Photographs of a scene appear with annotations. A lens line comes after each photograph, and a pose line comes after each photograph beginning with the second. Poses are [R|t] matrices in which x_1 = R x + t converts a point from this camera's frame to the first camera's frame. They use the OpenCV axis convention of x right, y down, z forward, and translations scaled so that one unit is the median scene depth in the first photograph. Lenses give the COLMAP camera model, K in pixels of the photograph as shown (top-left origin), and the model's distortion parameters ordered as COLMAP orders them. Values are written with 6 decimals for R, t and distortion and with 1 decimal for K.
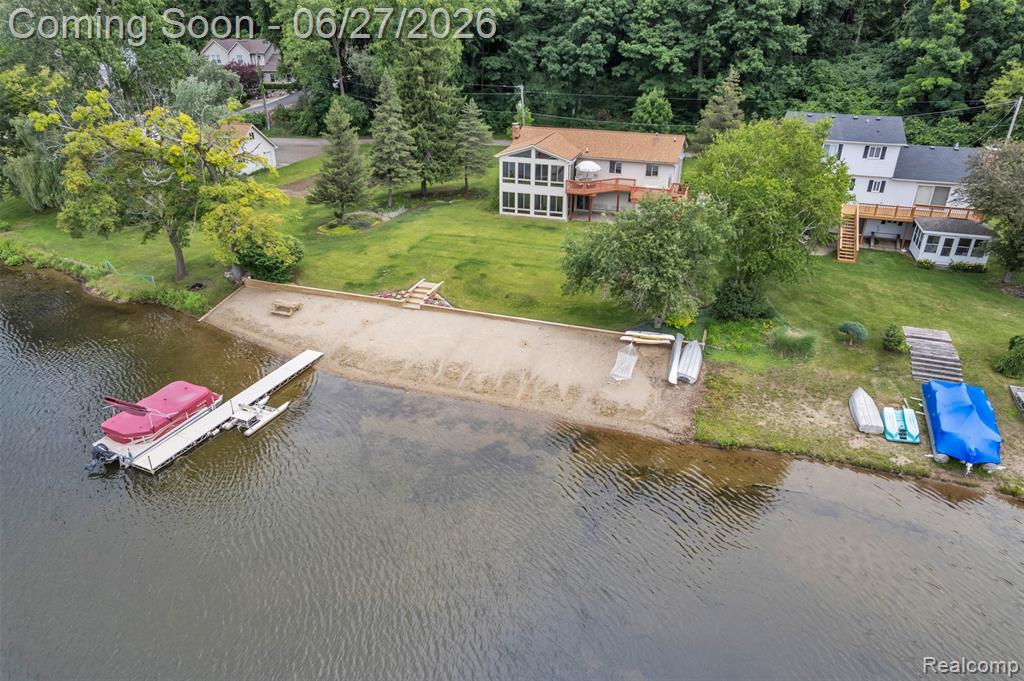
lens RADIAL K [[664.2, 0, 513.2], [0, 664.2, 344.0], [0, 0, 1]] dist [-0.084465, 0.078966]
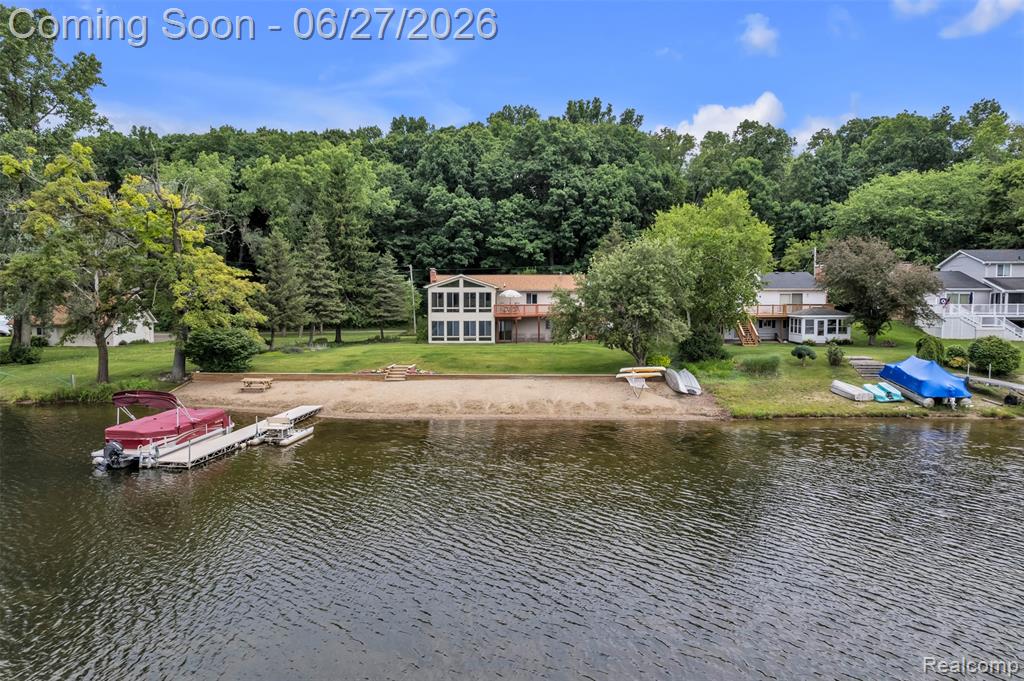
lens RADIAL K [[663.7, 0, 513.4], [0, 663.7, 343.3], [0, 0, 1]] dist [-0.055301, 0.037876]
pose [[0.955420, -0.024531, 0.294228, -0.205945], [0.137598, 0.918699, -0.370214, 0.211249], [-0.261225, 0.394195, 0.881120, 0.059570]]
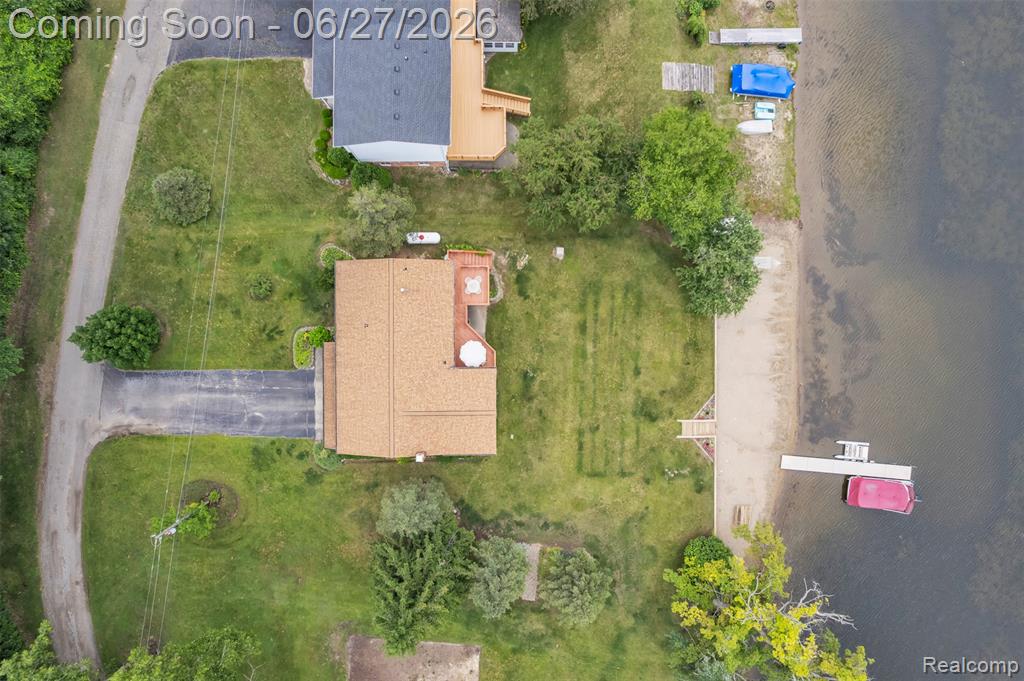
lens RADIAL K [[664.2, 0, 513.2], [0, 664.2, 344.0], [0, 0, 1]] dist [-0.084465, 0.078966]
pose [[-0.318683, -0.947745, -0.014824, 0.121381], [0.422016, -0.155874, 0.893088, -1.064924], [-0.848731, 0.278356, 0.449638, 0.525038]]
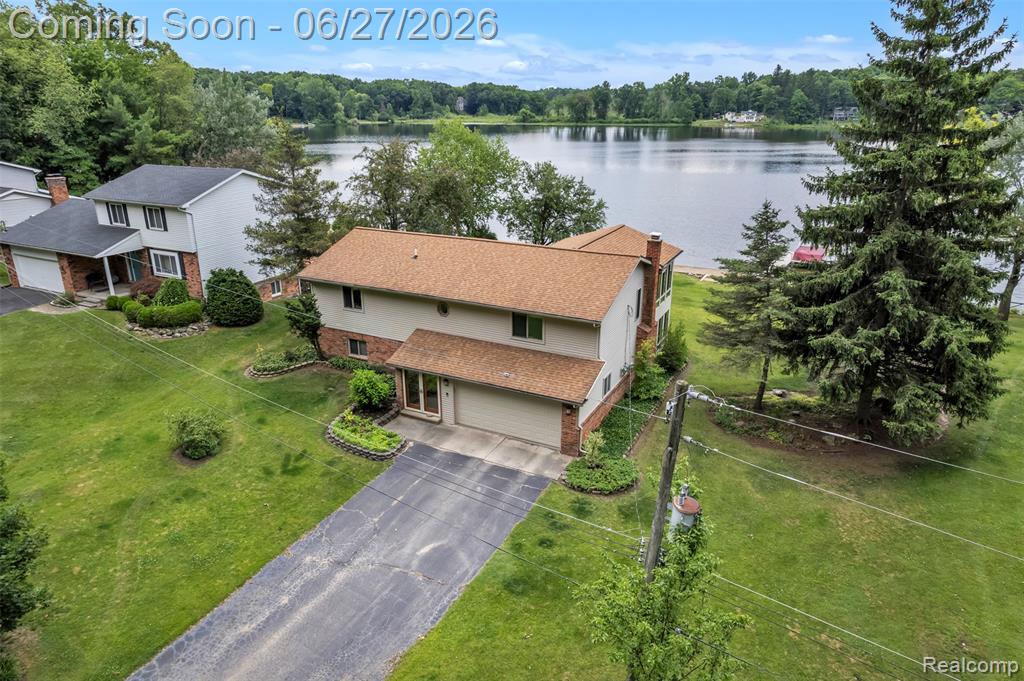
lens RADIAL K [[664.2, 0, 513.2], [0, 664.2, 344.0], [0, 0, 1]] dist [-0.084465, 0.078966]
pose [[-0.989169, -0.052741, 0.136978, 0.038623], [0.063873, 0.685561, 0.725208, -0.681054], [-0.132155, 0.726102, -0.674767, 1.497362]]
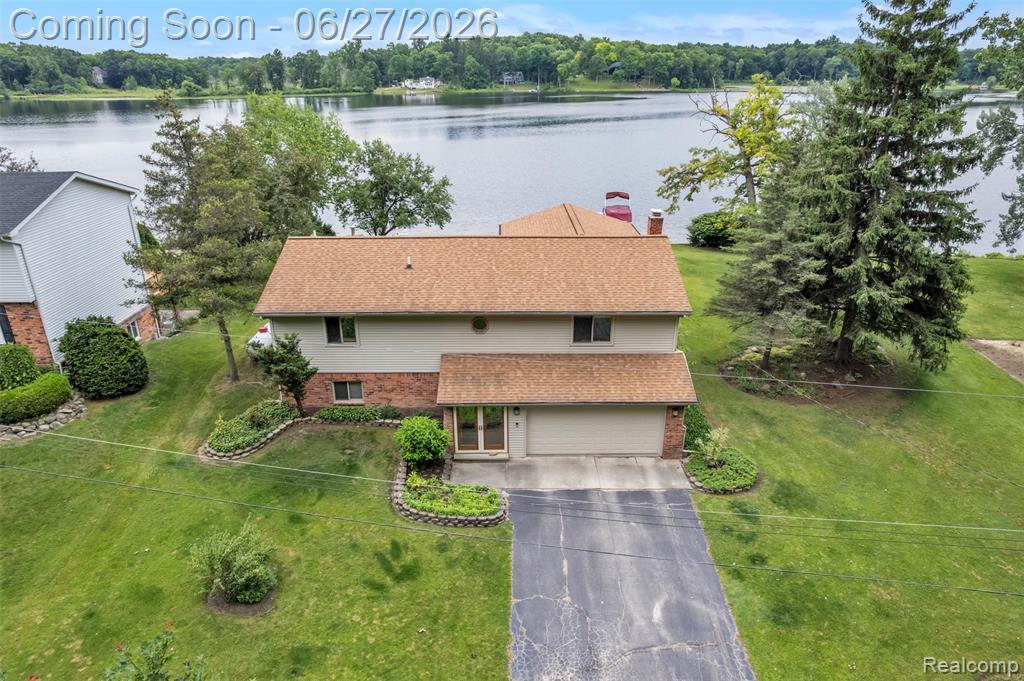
lens RADIAL K [[664.2, 0, 513.2], [0, 664.2, 344.0], [0, 0, 1]] dist [-0.084465, 0.078966]
pose [[-0.946065, 0.124453, -0.299118, 0.267214], [-0.145594, 0.661469, 0.735705, -0.640401], [0.289418, 0.739575, -0.607673, 1.414695]]
